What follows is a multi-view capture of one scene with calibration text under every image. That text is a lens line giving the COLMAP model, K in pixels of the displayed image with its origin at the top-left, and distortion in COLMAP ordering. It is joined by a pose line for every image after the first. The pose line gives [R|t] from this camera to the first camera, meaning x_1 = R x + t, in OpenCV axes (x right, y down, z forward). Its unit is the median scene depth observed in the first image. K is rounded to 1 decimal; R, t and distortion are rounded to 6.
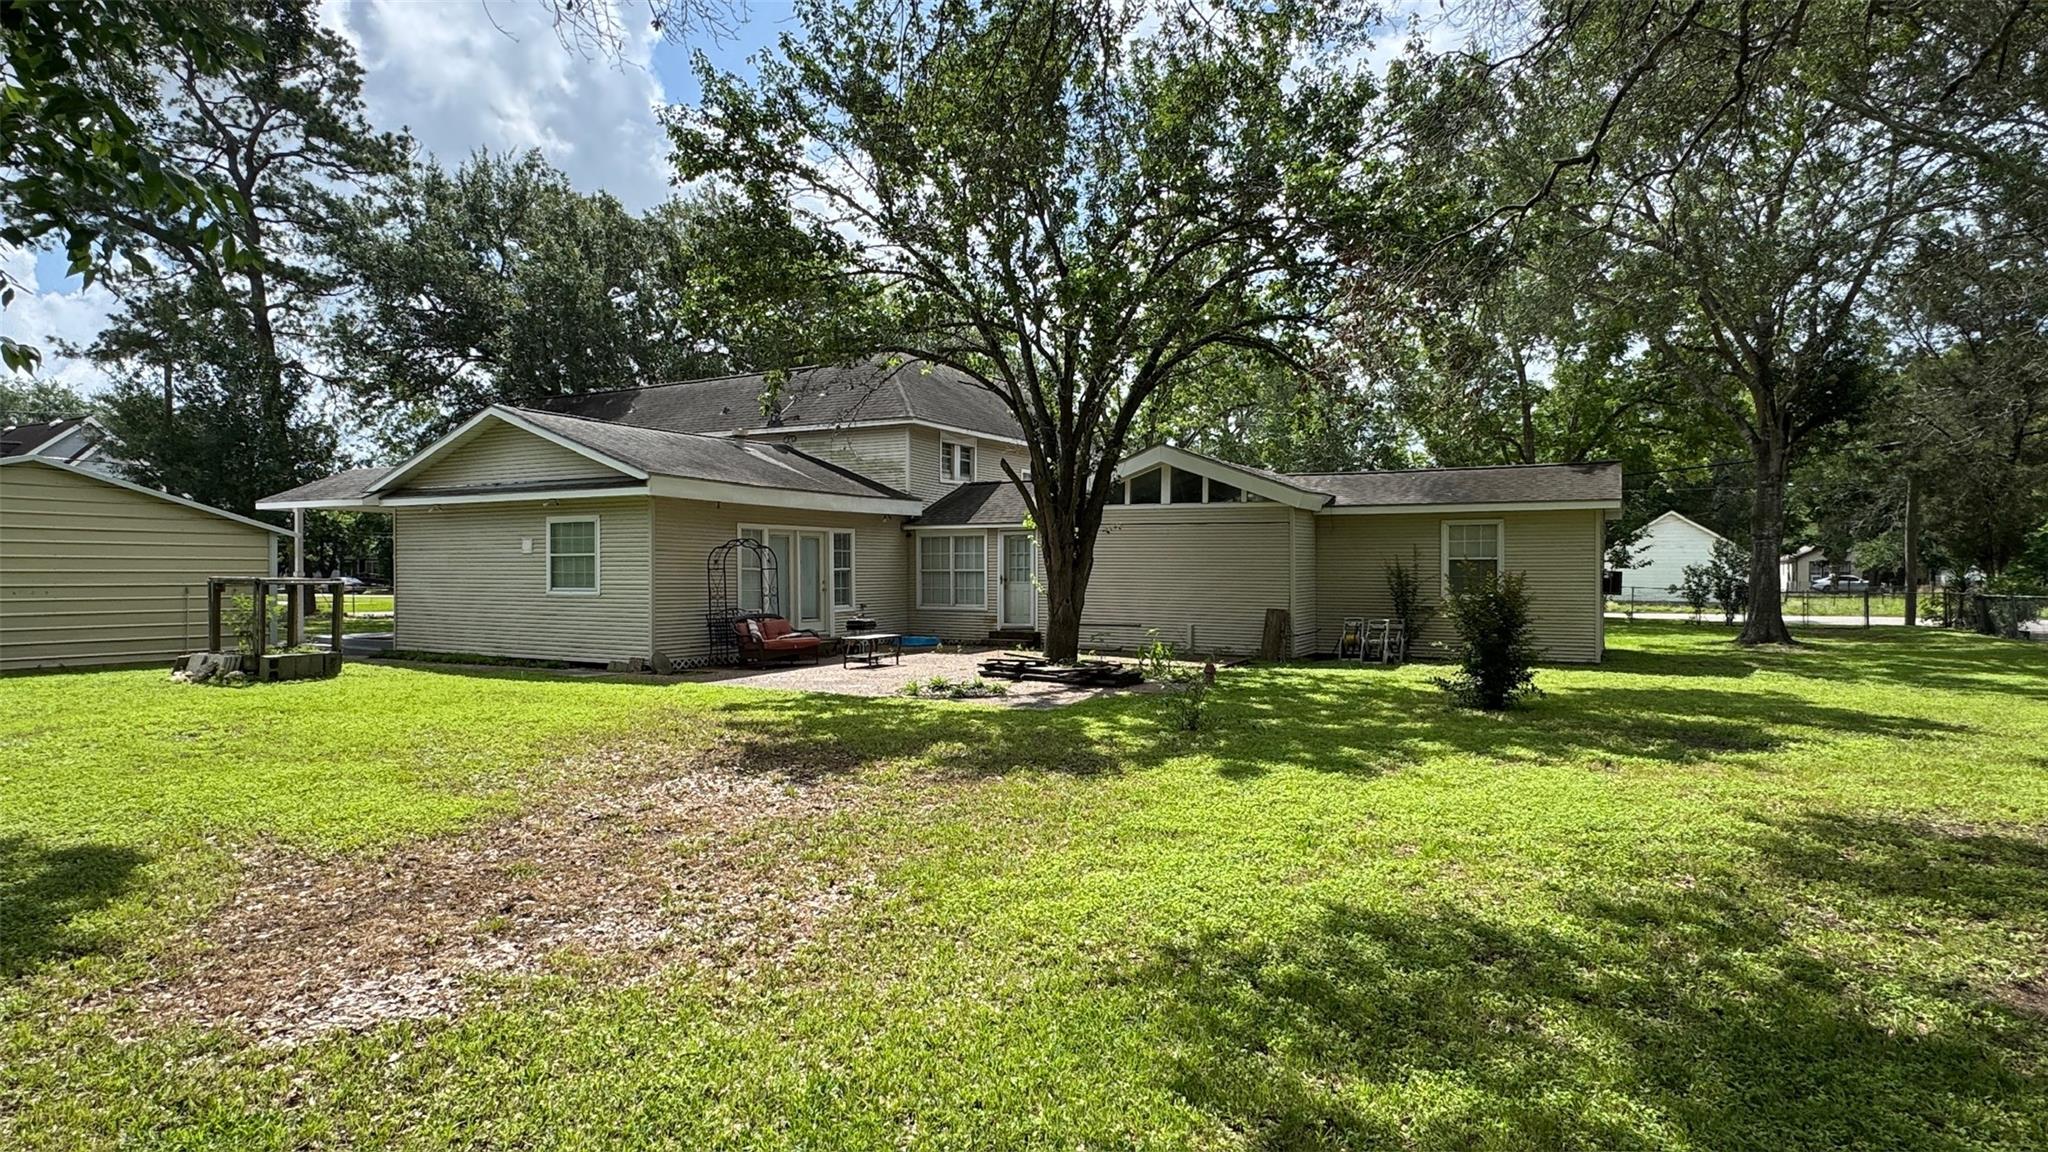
lens RADIAL K [[1092.2, 0, 1020.6], [0, 1092.2, 577.1], [0, 0, 1]] dist [-0.005574, -0.001378]
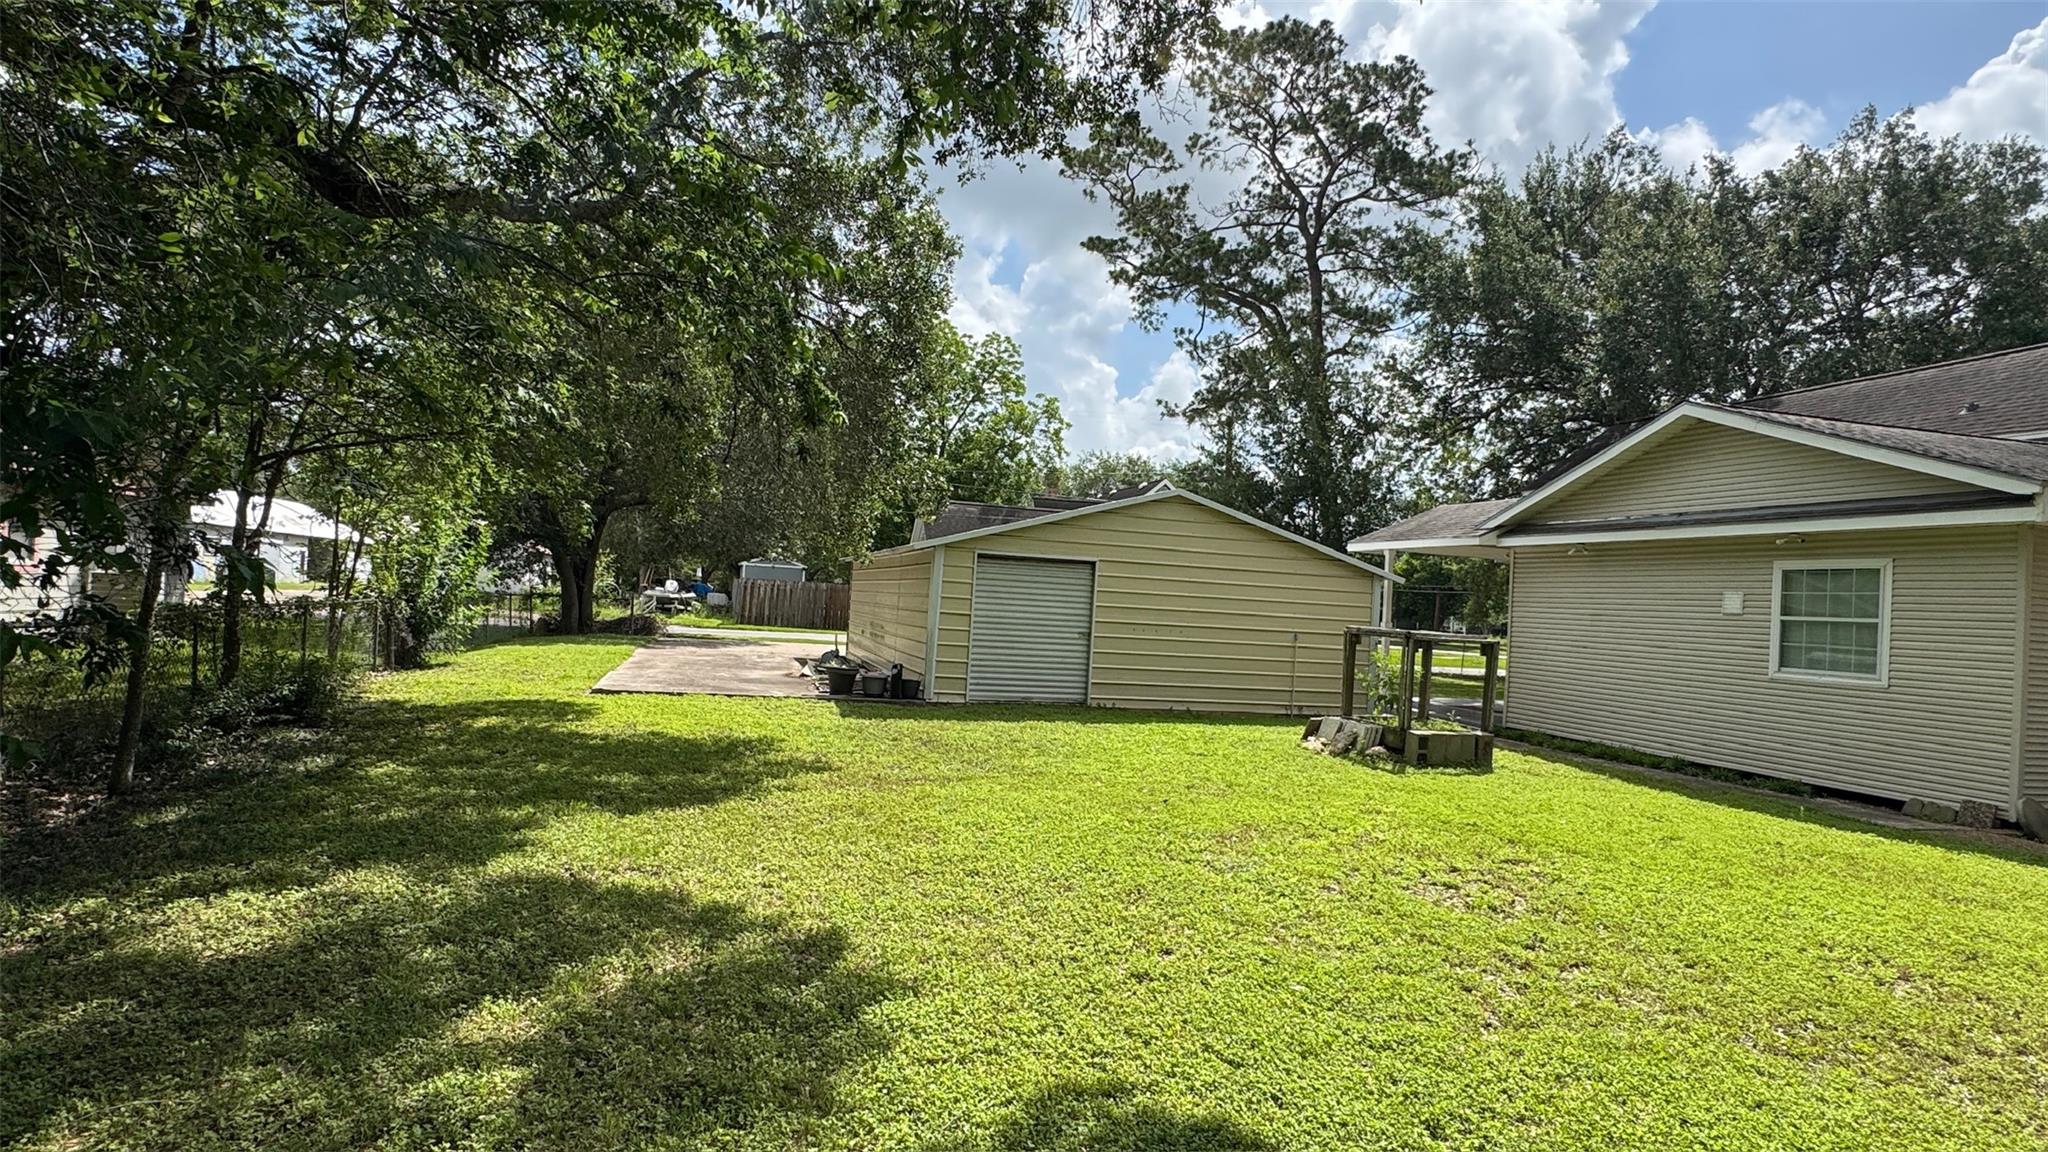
lens RADIAL K [[1092.2, 0, 1023.8], [0, 1092.2, 576.7], [0, 0, 1]] dist [-0.005574, -0.001378]
pose [[0.686642, 0.021785, -0.726669, -0.201354], [-0.059821, 0.997854, -0.026611, -0.000121], [0.724530, 0.061742, 0.686472, 0.162851]]
